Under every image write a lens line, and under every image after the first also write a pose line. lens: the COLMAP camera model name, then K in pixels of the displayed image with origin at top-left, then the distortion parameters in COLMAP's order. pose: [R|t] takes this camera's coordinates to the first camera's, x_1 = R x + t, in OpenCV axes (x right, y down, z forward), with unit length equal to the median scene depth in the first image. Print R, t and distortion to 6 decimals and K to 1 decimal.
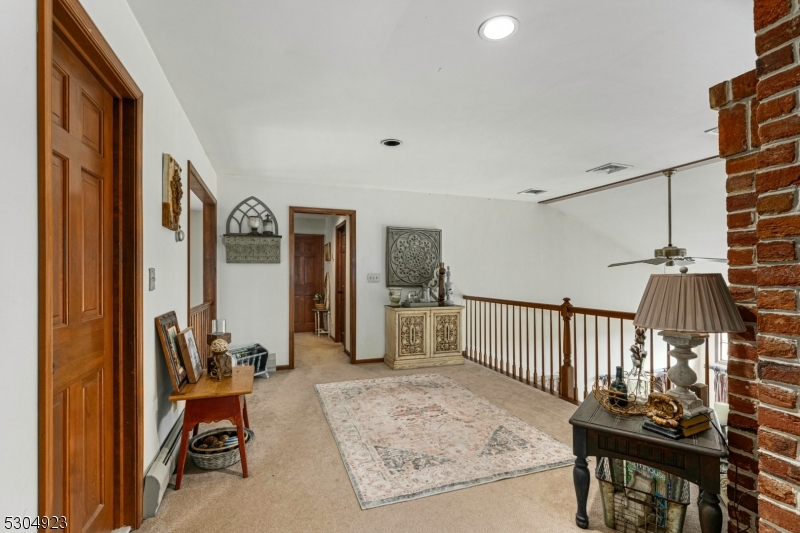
lens RADIAL K [[369.5, 0, 398.6], [0, 369.5, 270.9], [0, 0, 1]] dist [0.016053, -0.000198]
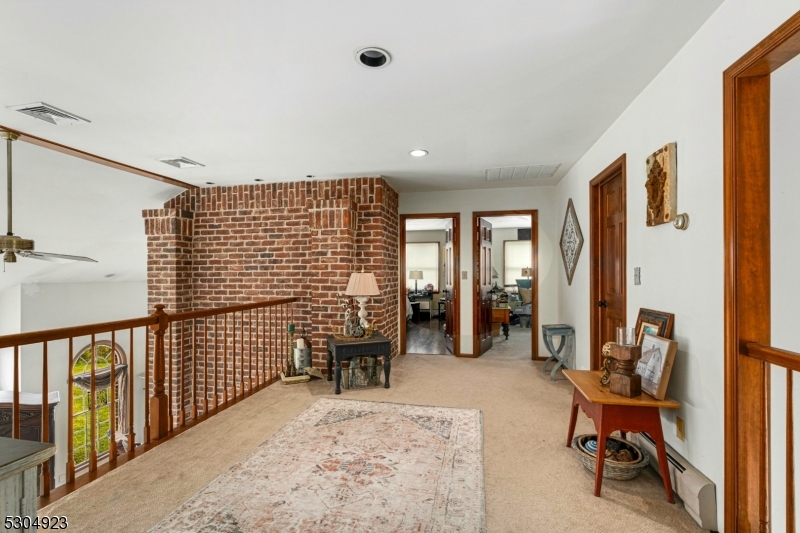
lens RADIAL K [[369.5, 0, 398.2], [0, 369.5, 272.6], [0, 0, 1]] dist [0.016053, -0.000198]
pose [[-0.853359, 0.006274, 0.521285, -0.424678], [-0.002171, 0.999876, -0.015587, 0.023572], [-0.521319, -0.014433, -0.853240, 1.712334]]
